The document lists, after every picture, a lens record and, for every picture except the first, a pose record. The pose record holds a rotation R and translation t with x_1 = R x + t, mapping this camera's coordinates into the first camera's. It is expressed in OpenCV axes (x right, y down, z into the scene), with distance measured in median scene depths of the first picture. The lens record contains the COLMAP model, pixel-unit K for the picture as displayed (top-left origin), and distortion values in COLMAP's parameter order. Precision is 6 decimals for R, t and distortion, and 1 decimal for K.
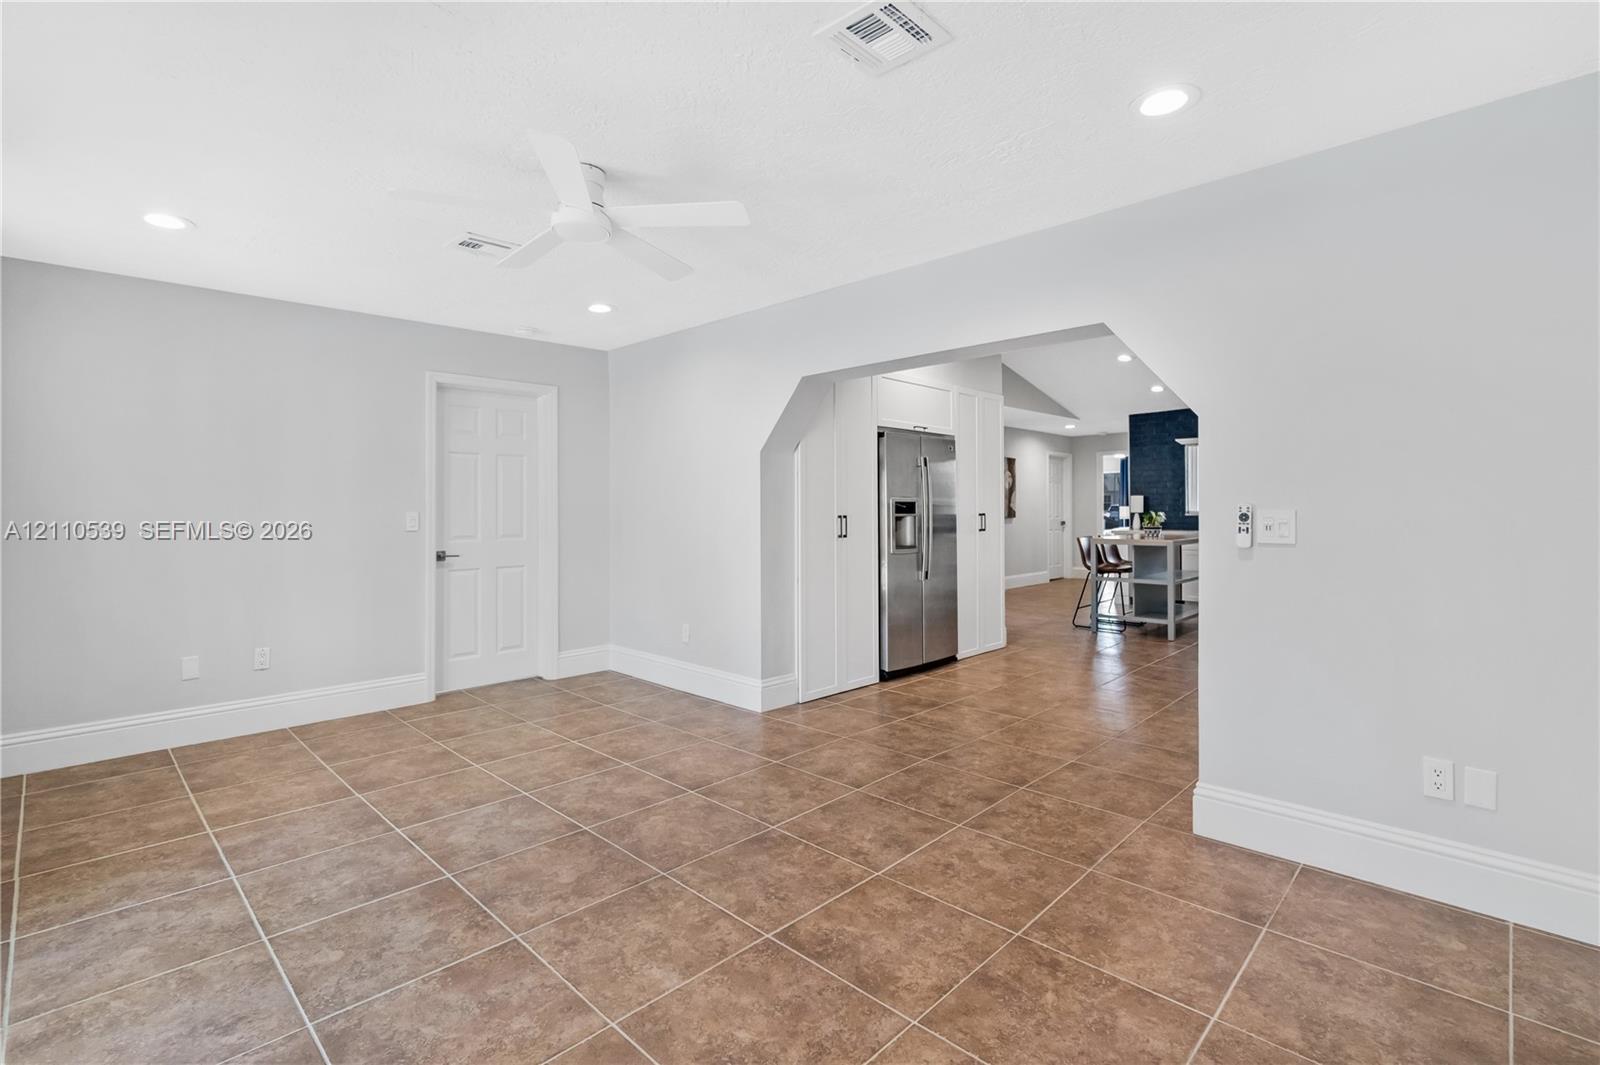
lens RADIAL K [[730.6, 0, 806.2], [0, 730.6, 503.8], [0, 0, 1]] dist [-0.000573, -0.000109]
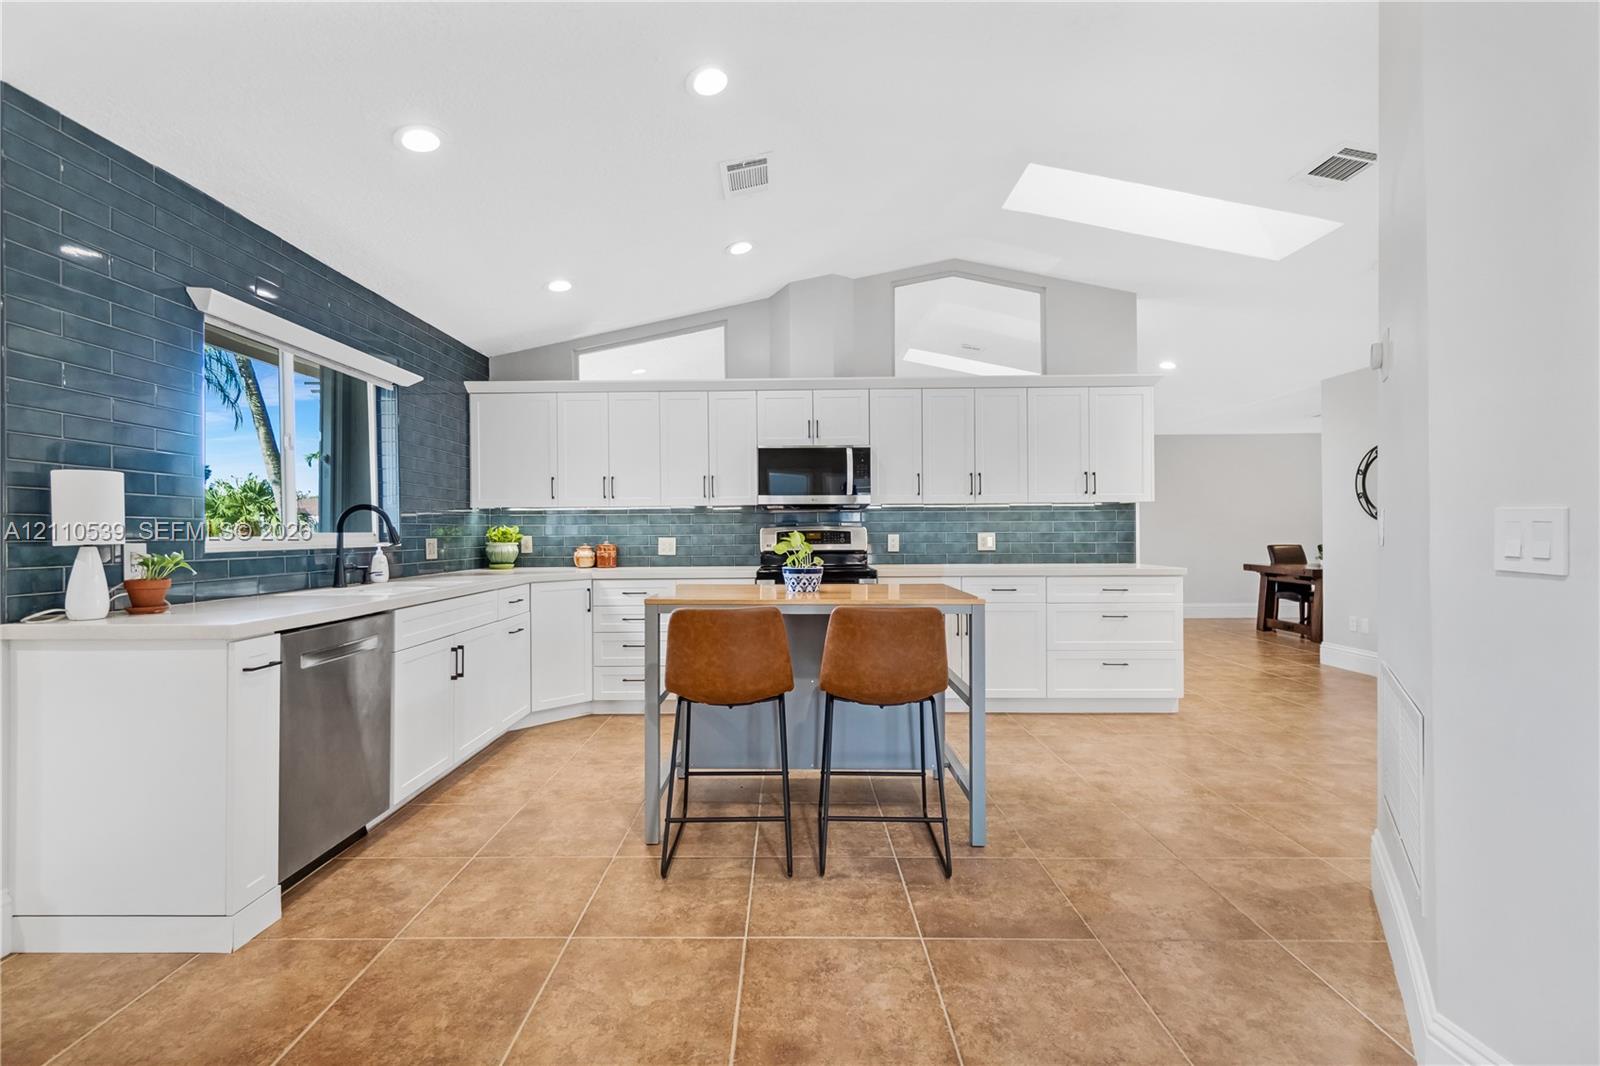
lens RADIAL K [[700.9, 0, 783.5], [0, 700.9, 524.9], [0, 0, 1]] dist [-0.000247, -0.000279]
pose [[-0.683831, 0.021167, 0.729333, 0.174526], [0.007692, 0.999733, -0.021802, 0.015270], [-0.729600, -0.009299, -0.683811, 1.188727]]
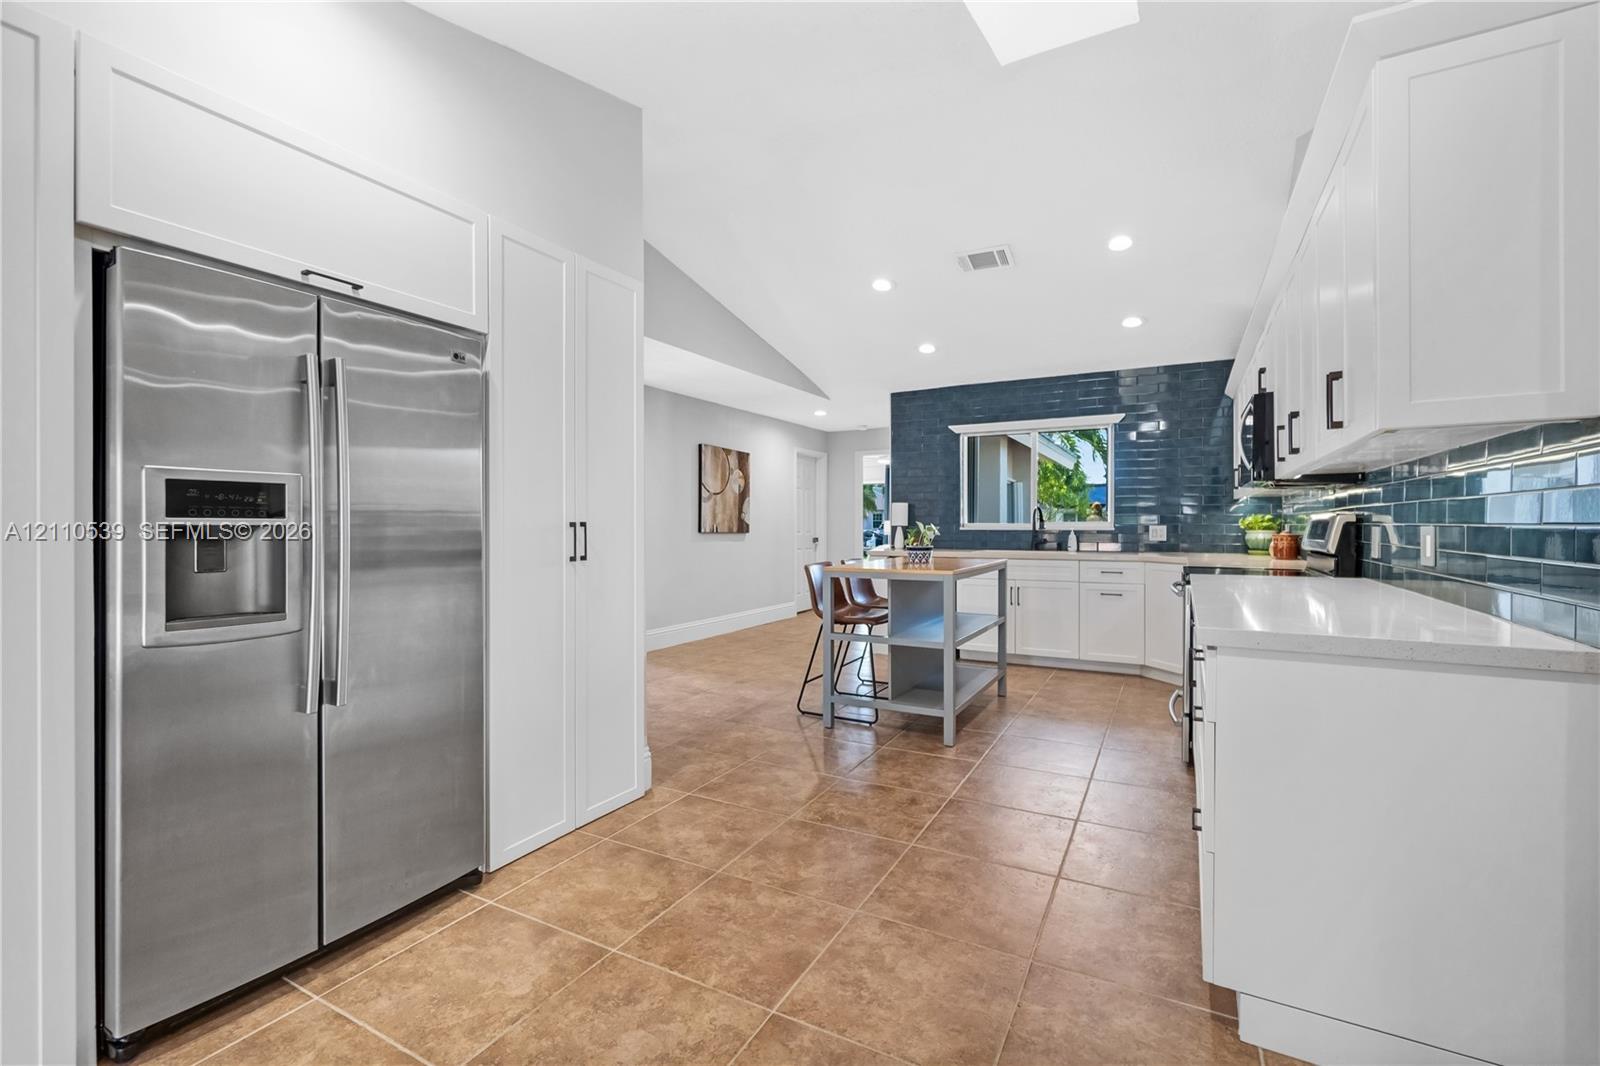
lens RADIAL K [[700.9, 0, 783.5], [0, 700.9, 524.9], [0, 0, 1]] dist [-0.000247, -0.000279]
pose [[0.967757, 0.003649, 0.251860, 0.194906], [-0.005322, 0.999968, 0.005961, 0.009013], [-0.251831, -0.007109, 0.967745, 0.417692]]
